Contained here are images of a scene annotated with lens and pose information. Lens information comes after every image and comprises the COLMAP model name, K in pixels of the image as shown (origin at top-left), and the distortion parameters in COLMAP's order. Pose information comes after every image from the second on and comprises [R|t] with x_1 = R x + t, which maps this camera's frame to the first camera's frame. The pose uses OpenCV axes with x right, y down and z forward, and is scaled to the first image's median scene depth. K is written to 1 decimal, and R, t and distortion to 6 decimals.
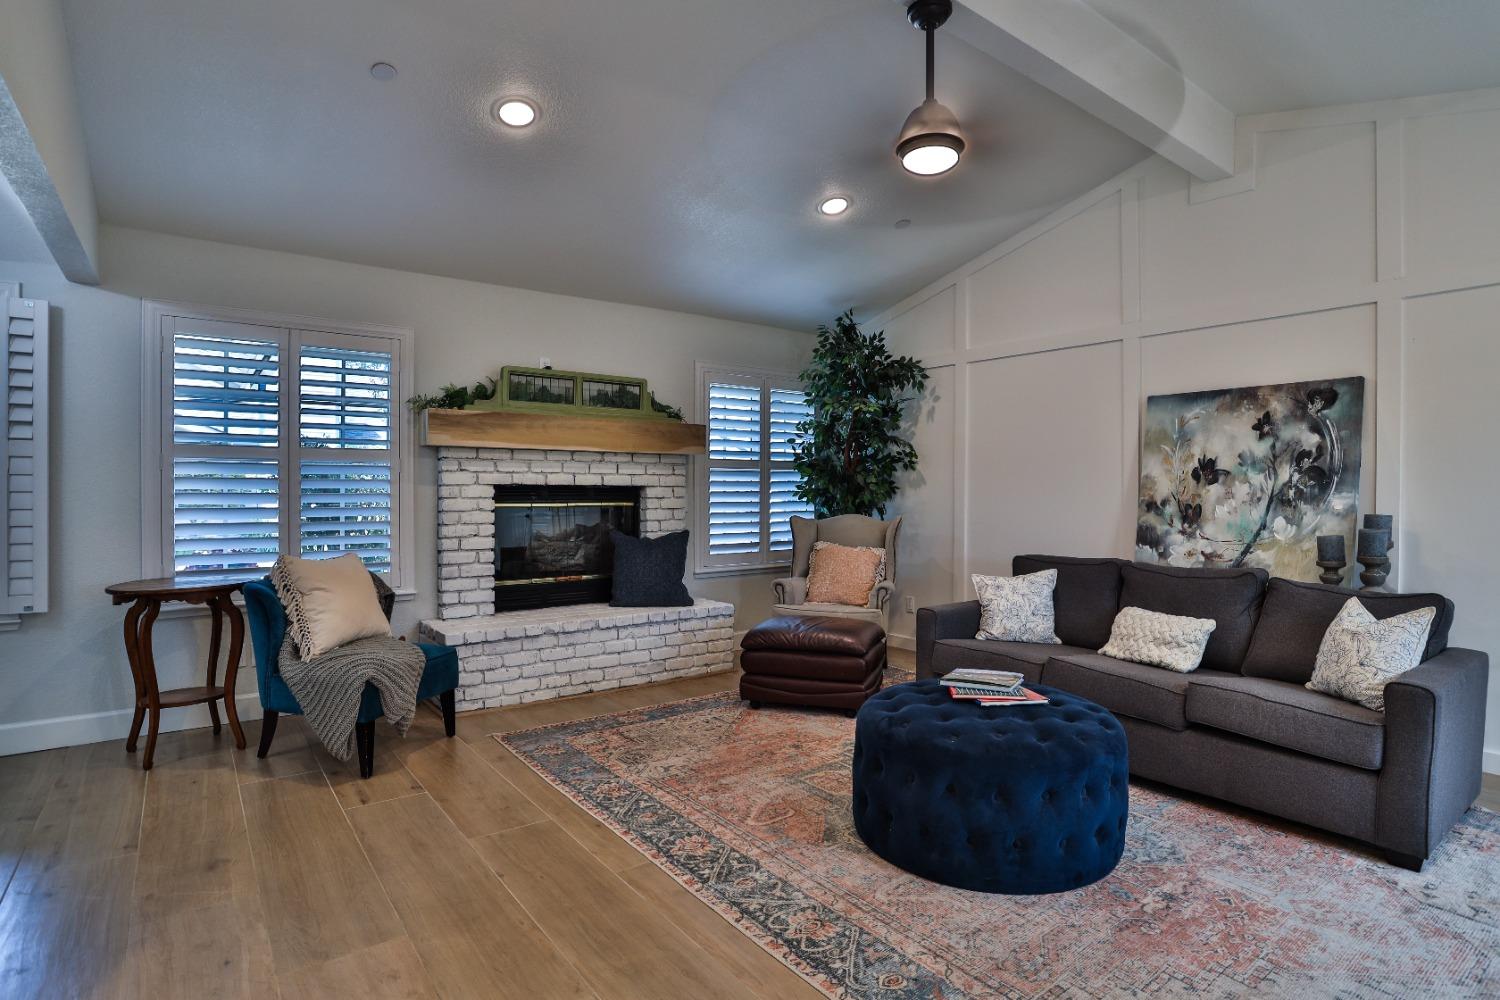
lens RADIAL K [[772.0, 0, 755.6], [0, 772.0, 498.3], [0, 0, 1]] dist [-0.074648, 0.032638]
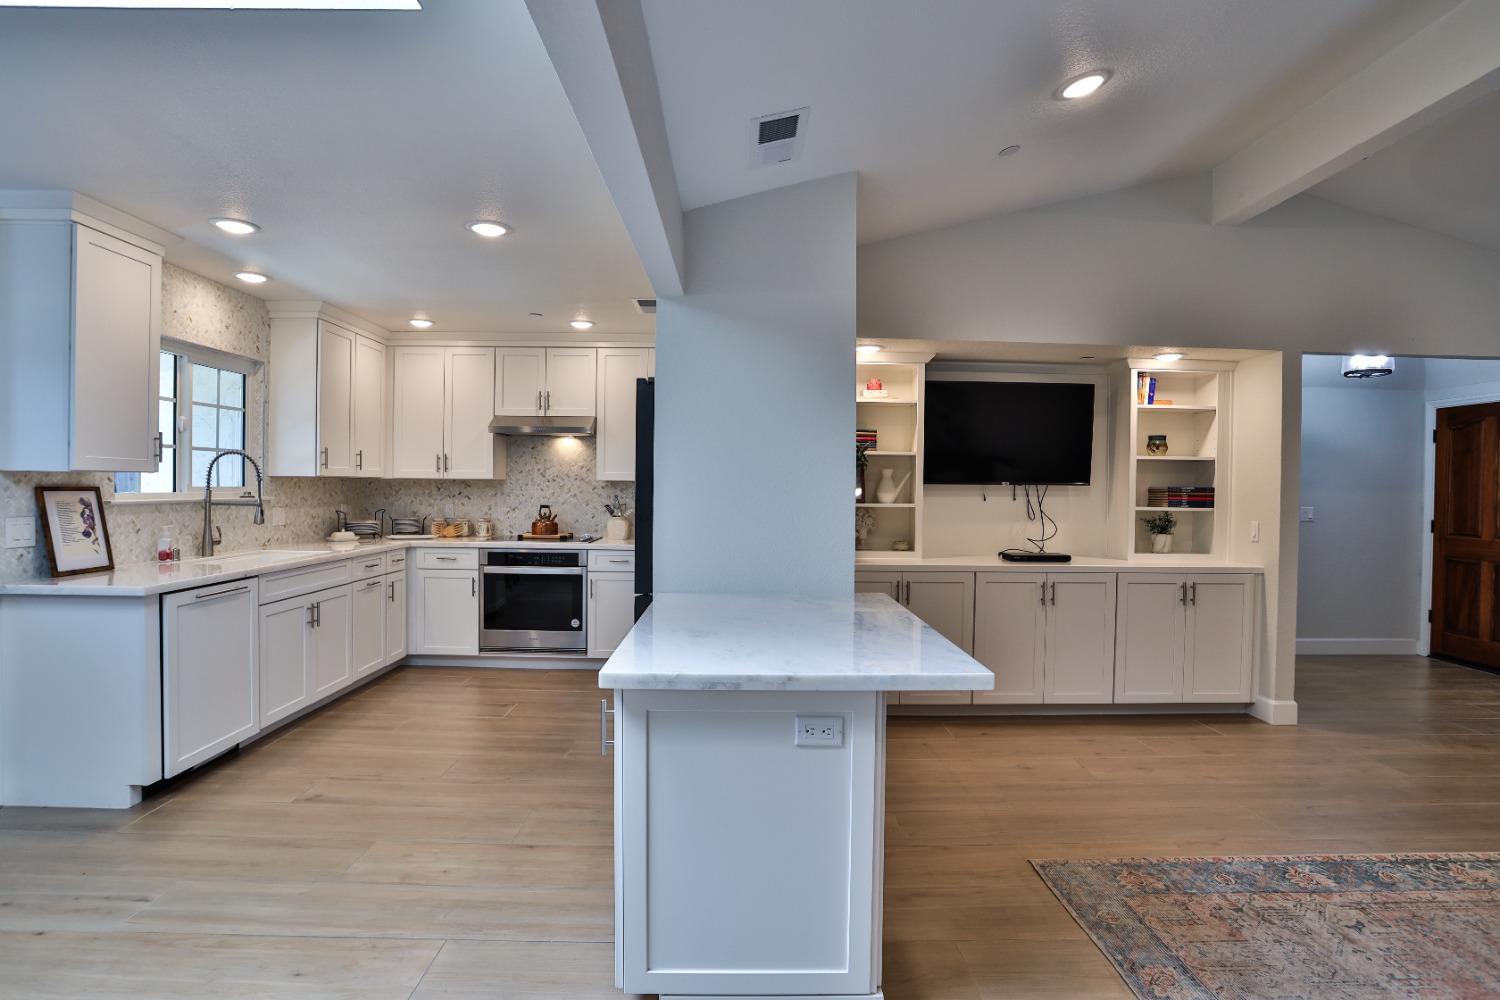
lens RADIAL K [[772.0, 0, 753.3], [0, 772.0, 497.5], [0, 0, 1]] dist [-0.074648, 0.032638]
pose [[-0.590696, 0.000166, -0.806894, 0.981028], [-0.024660, 0.999529, 0.018258, -0.036340], [0.806517, 0.030683, -0.590414, 0.400880]]
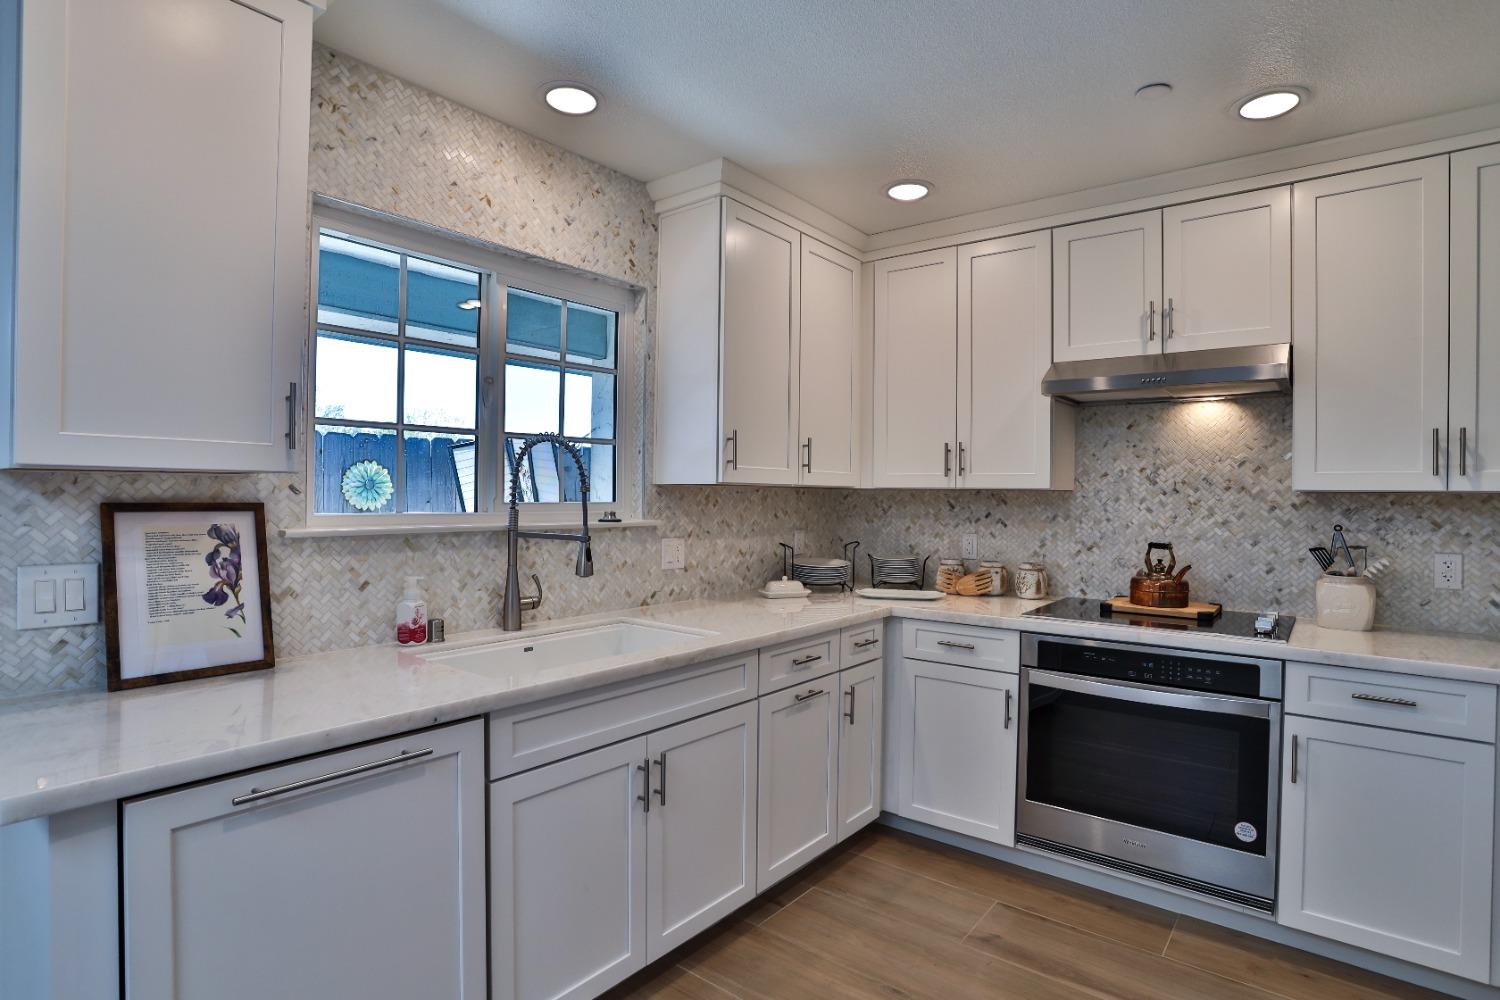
lens RADIAL K [[772.0, 0, 754.9], [0, 772.0, 496.5], [0, 0, 1]] dist [-0.074648, 0.032638]
pose [[-0.967746, -0.014816, -0.251492, 0.542808], [-0.018919, 0.999724, 0.013904, -0.029756], [0.251216, 0.018213, -0.967760, -0.240949]]
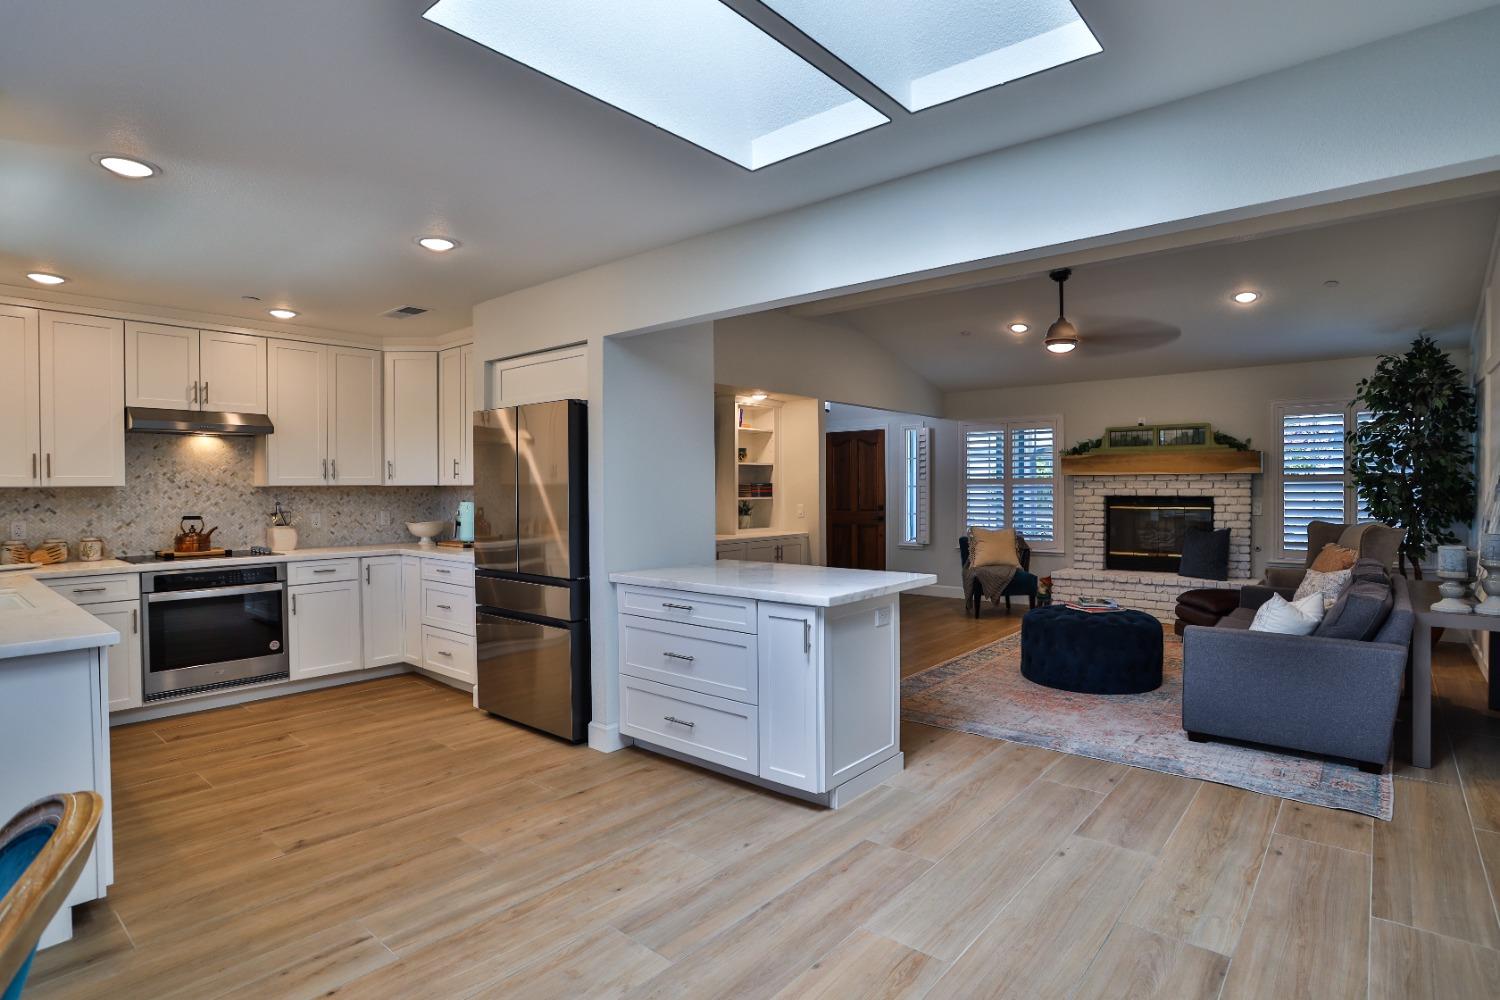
lens RADIAL K [[772.0, 0, 753.7], [0, 772.0, 498.4], [0, 0, 1]] dist [-0.074648, 0.032638]
pose [[0.217377, 0.009318, -0.976043, 1.415701], [-0.004332, 0.999954, 0.008581, -0.027632], [0.976078, 0.002363, 0.217407, -0.193503]]
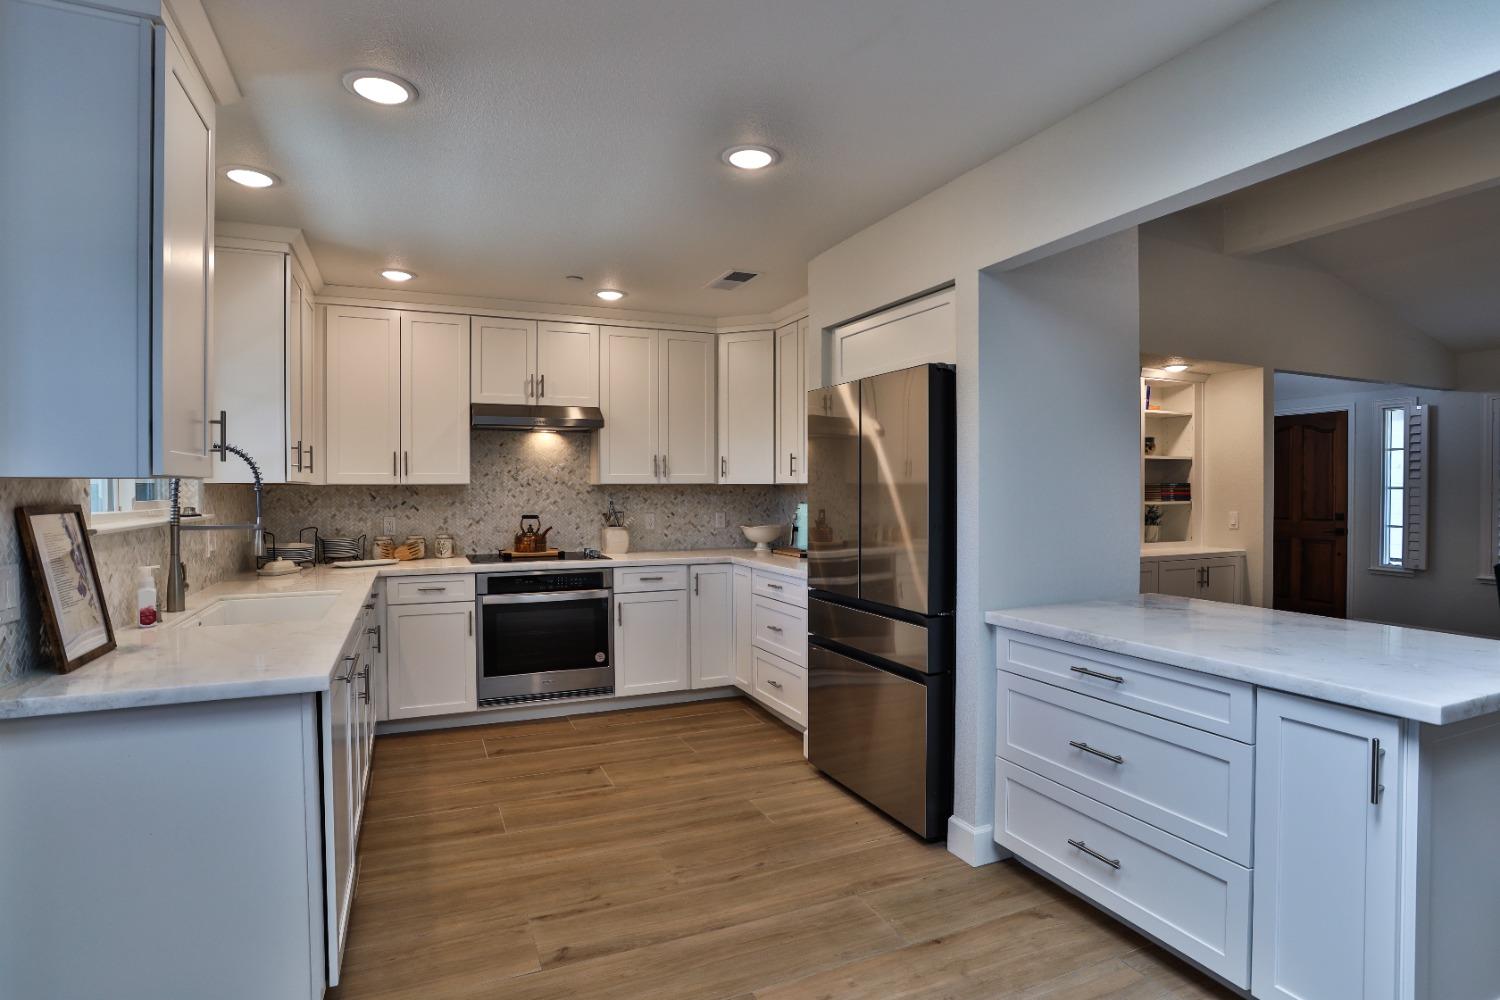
lens RADIAL K [[772.0, 0, 752.3], [0, 772.0, 500.1], [0, 0, 1]] dist [-0.074648, 0.032638]
pose [[-0.229594, 0.010979, -0.973225, 1.113442], [-0.010087, 0.999856, 0.013659, -0.027910], [0.973234, 0.012953, -0.229450, -0.206066]]
